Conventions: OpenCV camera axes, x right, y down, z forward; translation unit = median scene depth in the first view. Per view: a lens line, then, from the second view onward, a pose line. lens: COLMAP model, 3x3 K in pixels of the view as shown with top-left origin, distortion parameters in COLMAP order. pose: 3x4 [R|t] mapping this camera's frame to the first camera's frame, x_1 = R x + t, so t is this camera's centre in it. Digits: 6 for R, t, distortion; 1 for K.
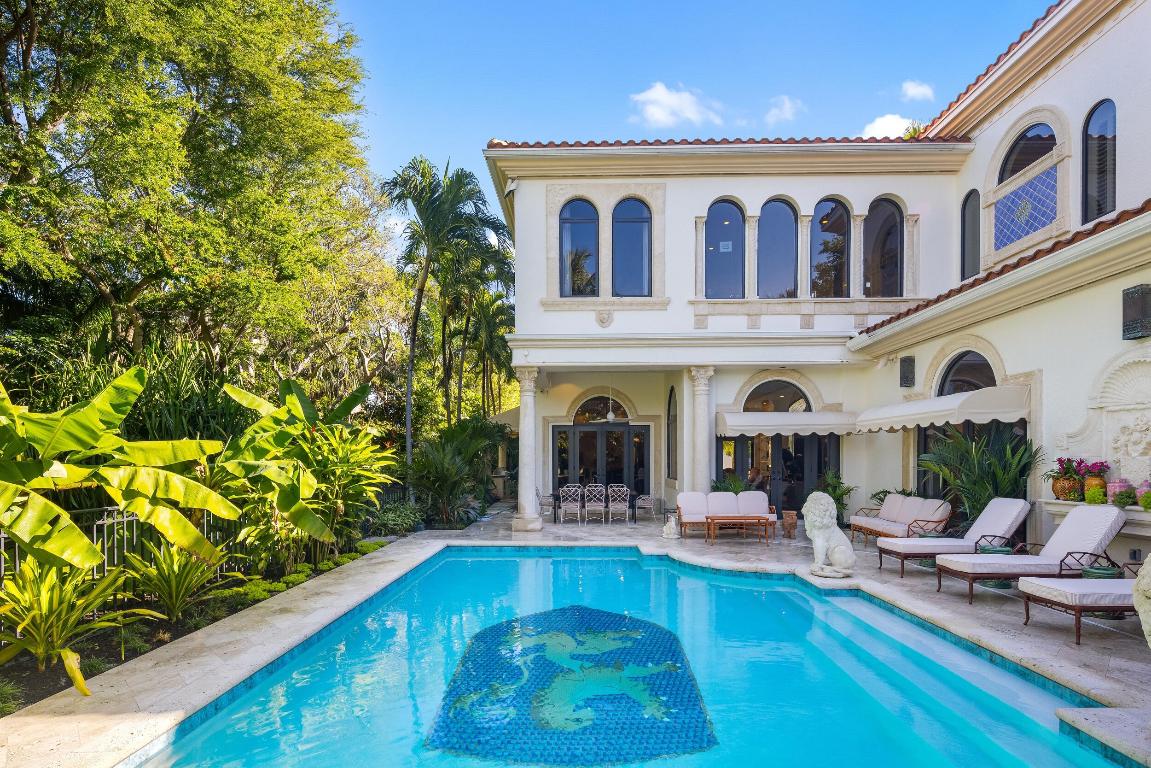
lens RADIAL K [[568.3, 0, 571.3], [0, 568.3, 464.4], [0, 0, 1]] dist [0.008227, -0.004433]
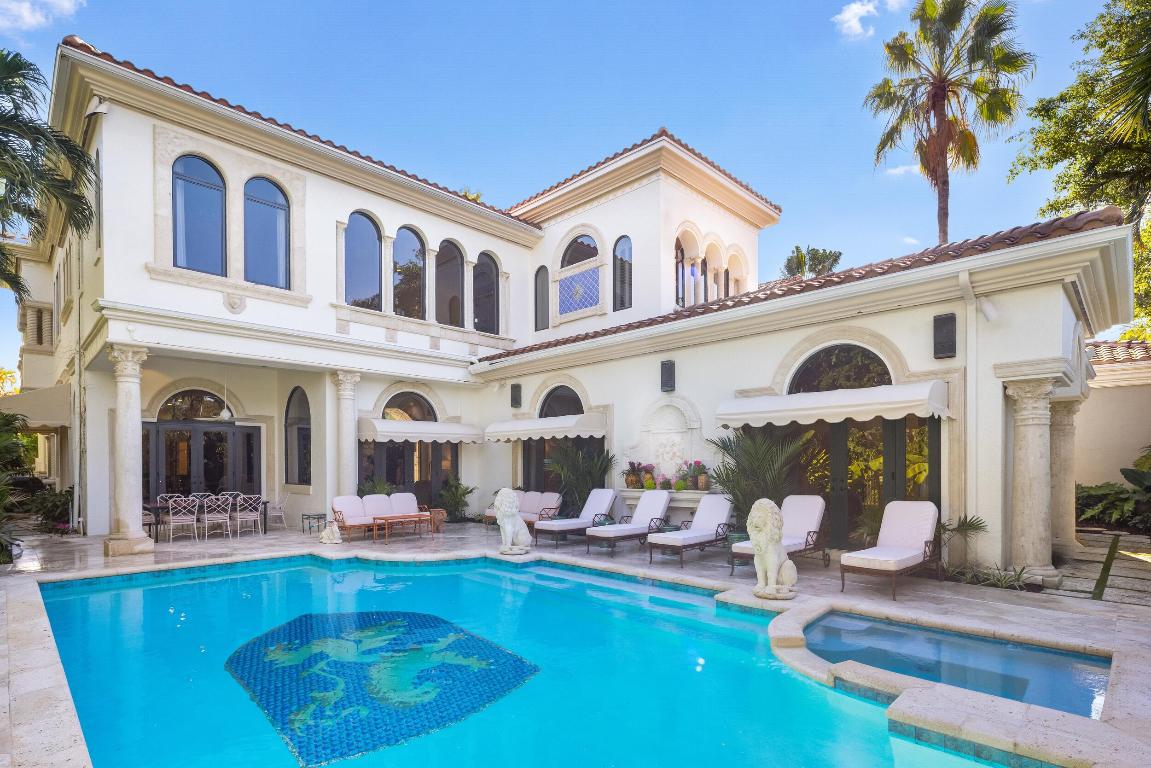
lens RADIAL K [[568.3, 0, 574.0], [0, 568.3, 464.1], [0, 0, 1]] dist [0.008227, -0.004433]
pose [[0.690437, 0.000154, 0.723393, -0.218919], [0.008301, 0.999932, -0.008136, 0.003685], [-0.723345, 0.011622, 0.690389, 0.013117]]
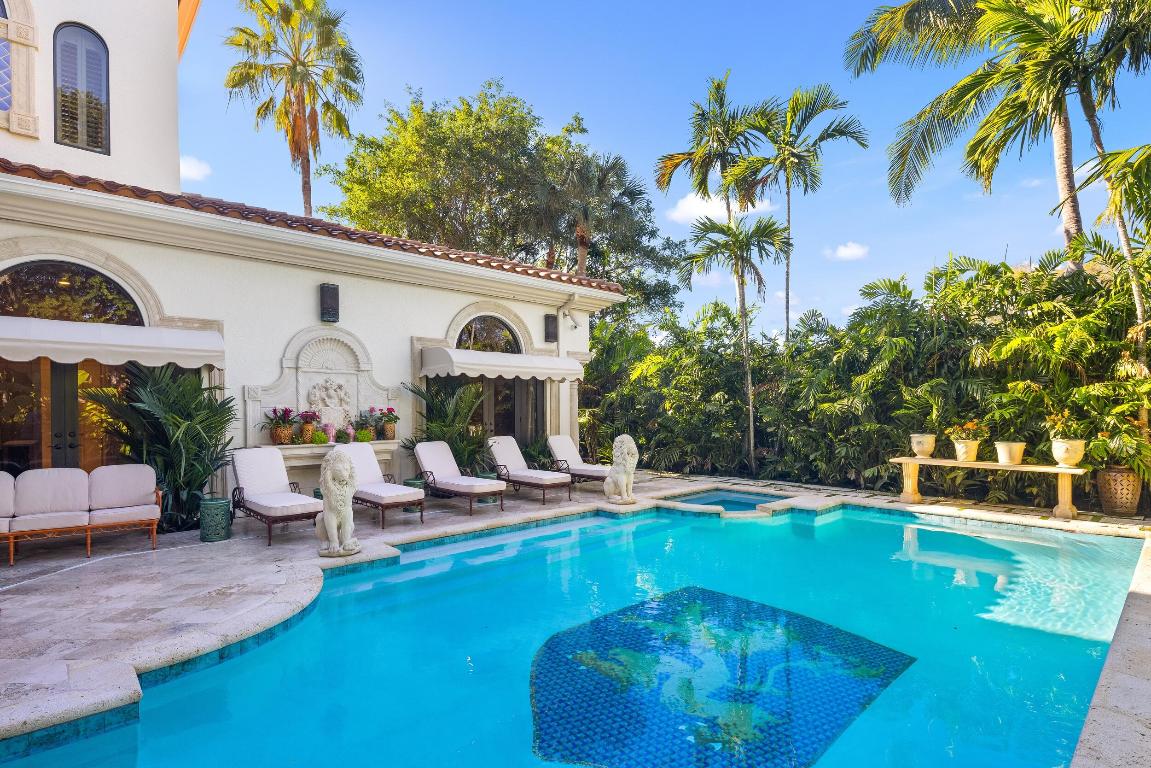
lens RADIAL K [[568.3, 0, 573.7], [0, 568.3, 414.8], [0, 0, 1]] dist [0.008227, -0.004433]
pose [[-0.693159, 0.008976, 0.720729, -0.203283], [0.020602, 0.999761, 0.007363, 0.002042], [-0.720491, 0.019952, -0.693178, 0.775612]]
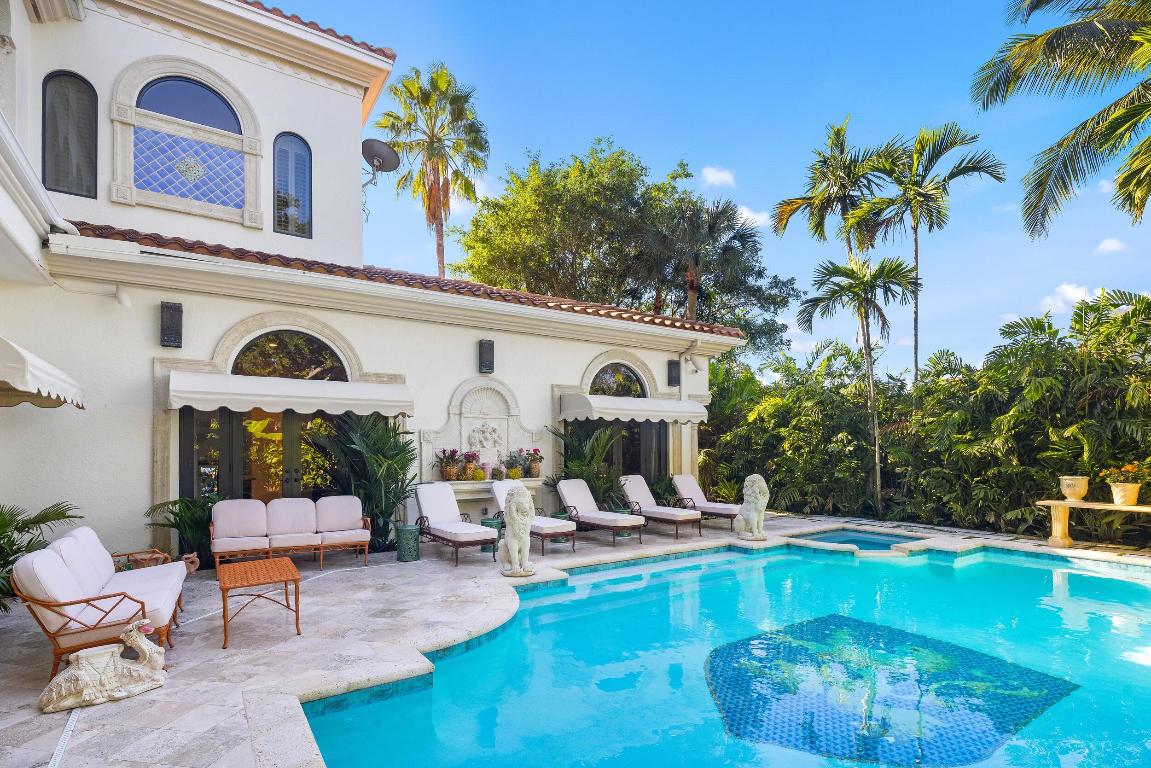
lens RADIAL K [[568.3, 0, 575.1], [0, 568.3, 443.9], [0, 0, 1]] dist [0.008227, -0.004433]
pose [[-0.574798, 0.022410, 0.817989, -0.211491], [0.019552, 0.999716, -0.013650, -0.001120], [-0.818062, 0.008148, -0.575072, 0.860796]]
